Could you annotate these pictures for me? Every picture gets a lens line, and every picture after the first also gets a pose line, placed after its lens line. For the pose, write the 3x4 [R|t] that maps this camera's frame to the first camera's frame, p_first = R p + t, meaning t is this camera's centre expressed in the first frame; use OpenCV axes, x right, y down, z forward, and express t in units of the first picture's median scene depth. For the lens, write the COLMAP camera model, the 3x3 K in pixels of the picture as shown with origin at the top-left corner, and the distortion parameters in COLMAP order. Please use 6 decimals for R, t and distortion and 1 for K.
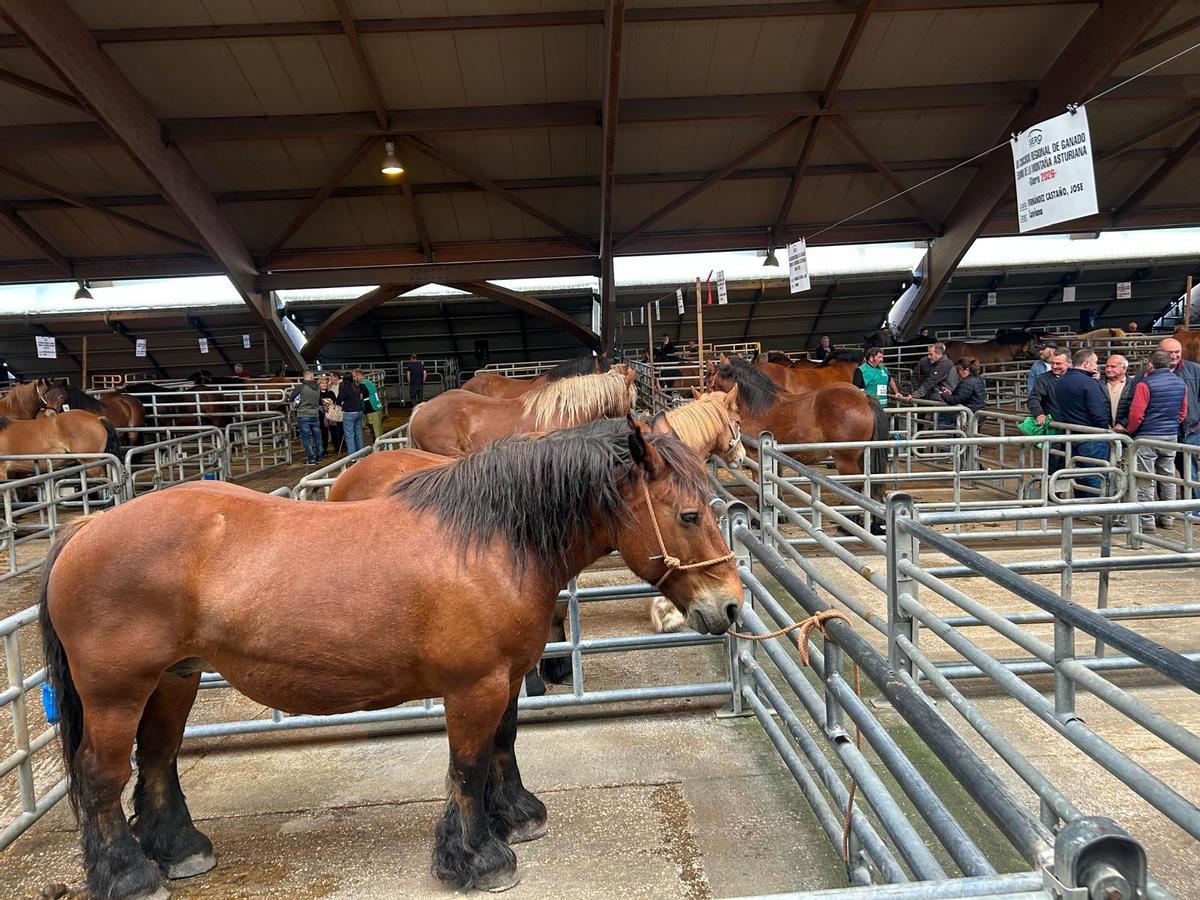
lens RADIAL K [[897.9, 0, 599.8], [0, 897.9, 455.3], [0, 0, 1]] dist [0.058464, -0.063237]
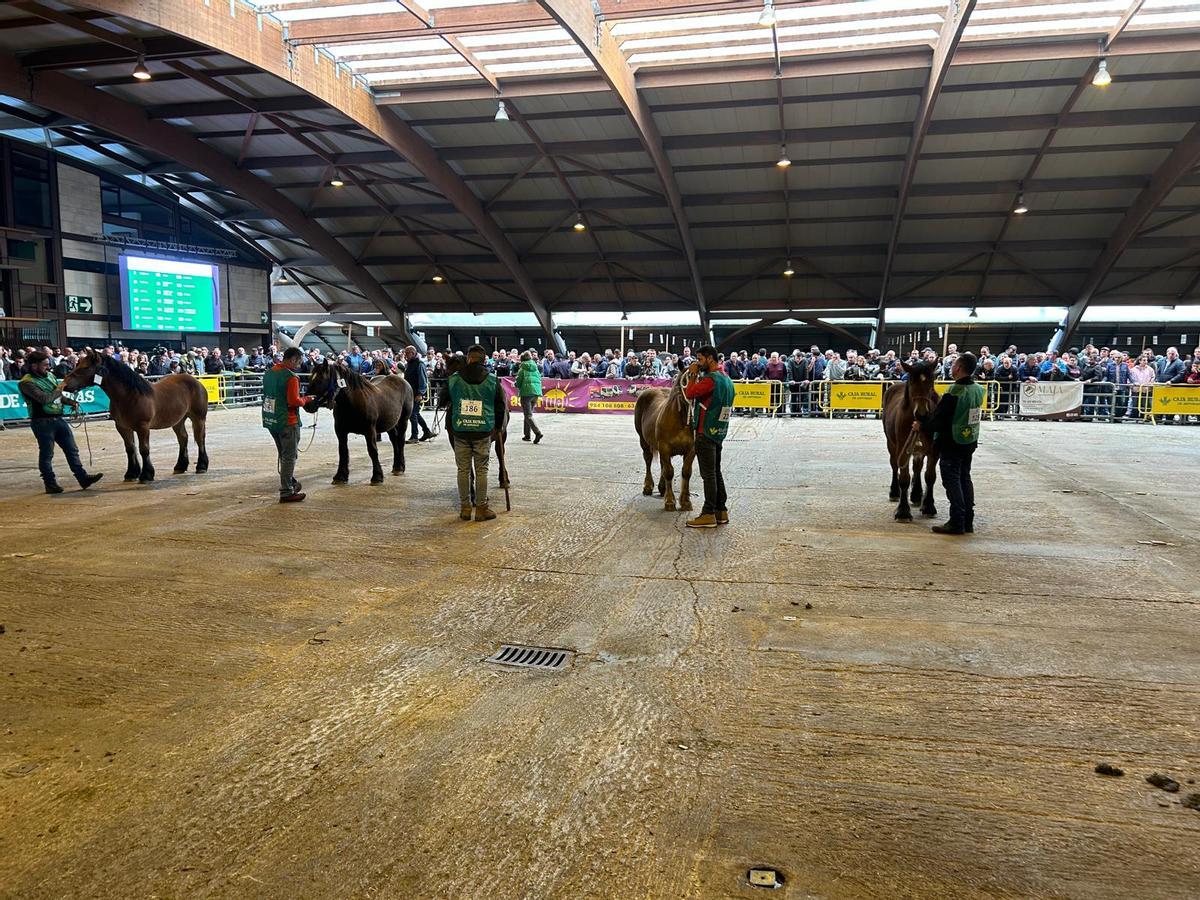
lens RADIAL K [[897.9, 0, 590.5], [0, 897.9, 458.3], [0, 0, 1]] dist [0.058464, -0.063237]
pose [[0.958240, 0.087194, -0.272347, -0.036796], [-0.089977, 0.995941, 0.002281, 0.159291], [0.271441, 0.022319, 0.962196, -1.077544]]
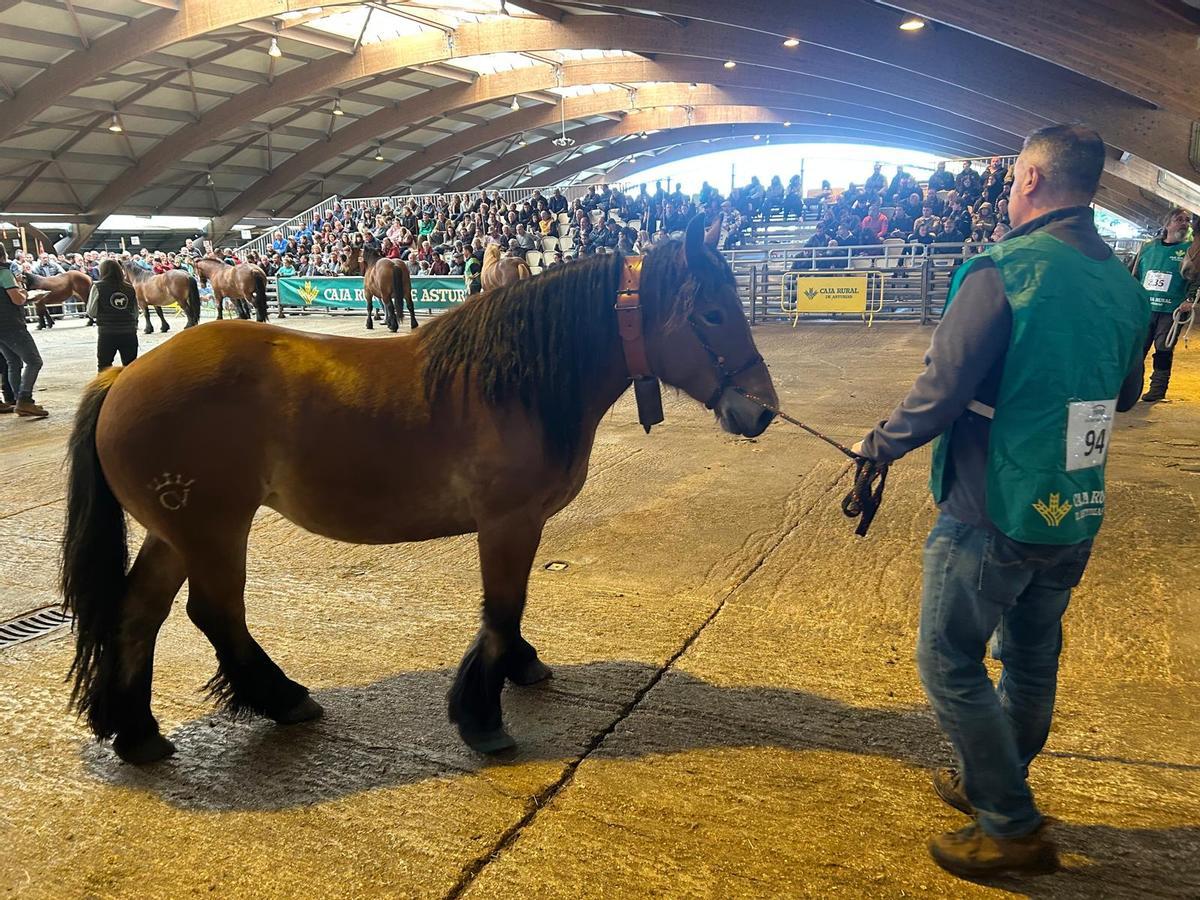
lens RADIAL K [[897.9, 0, 603.5], [0, 897.9, 459.8], [0, 0, 1]] dist [0.058464, -0.063237]
pose [[0.487370, -0.165830, 0.857304, -0.188153], [0.120075, 0.985202, 0.122308, 0.167838], [-0.864900, 0.043332, 0.500070, -1.060392]]
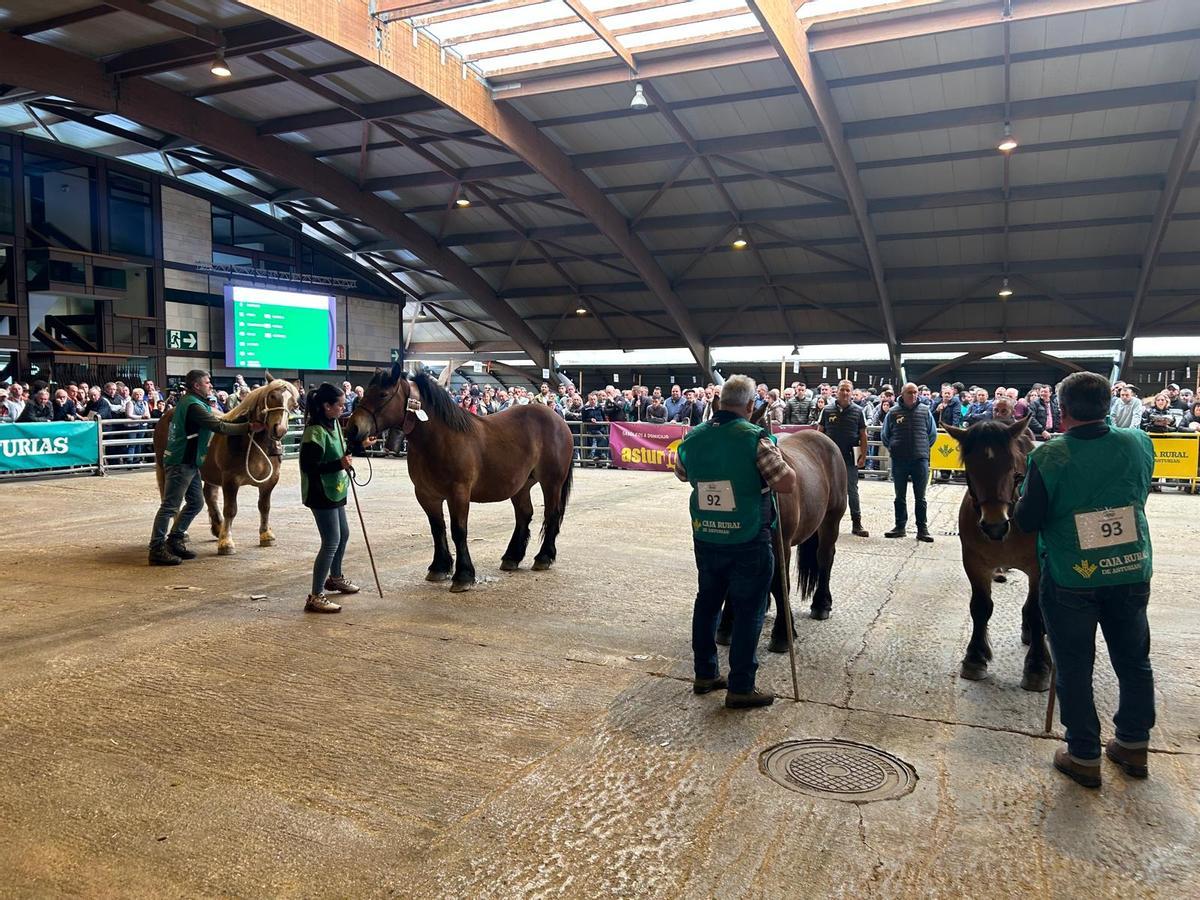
lens RADIAL K [[897.9, 0, 595.4], [0, 897.9, 462.4], [0, 0, 1]] dist [0.058464, -0.063237]
pose [[0.888532, 0.089883, -0.449925, -0.087745], [-0.111171, 0.993578, -0.021055, 0.130270], [0.445143, 0.068727, 0.892818, -0.809484]]
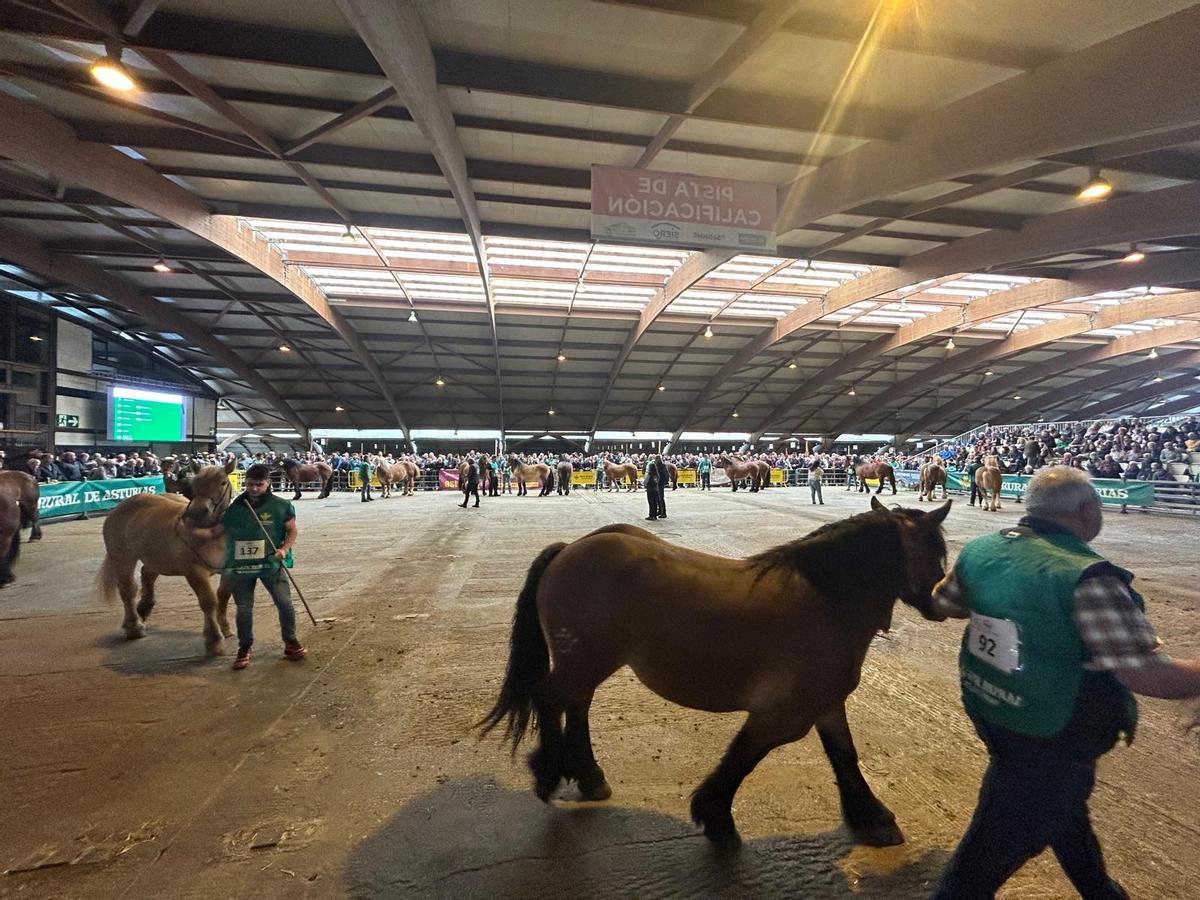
lens RADIAL K [[483.6, 0, 599.0], [0, 483.6, 451.1], [0, 0, 1]] dist [-0.002981, 0.001755]
pose [[0.990332, 0.053685, 0.127909, -0.233405], [-0.035200, 0.989150, -0.142628, 0.163587], [-0.134178, 0.136746, 0.981477, -1.071444]]
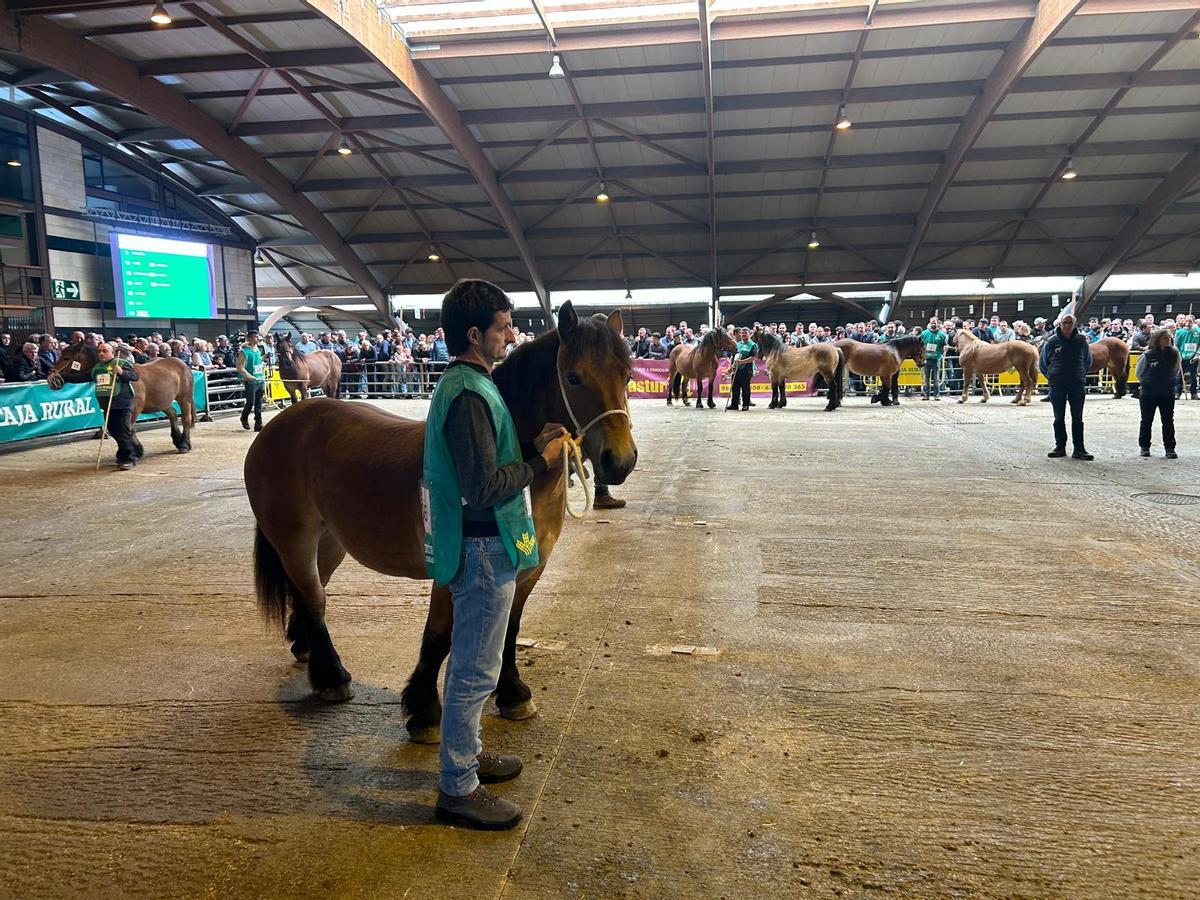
lens RADIAL K [[897.9, 0, 587.0], [0, 897.9, 462.9], [0, 0, 1]] dist [0.058464, -0.063237]
pose [[0.981145, 0.060180, -0.183664, -0.270210], [-0.057586, 0.998152, 0.019427, 0.167110], [0.184494, -0.008484, 0.982797, -1.027681]]
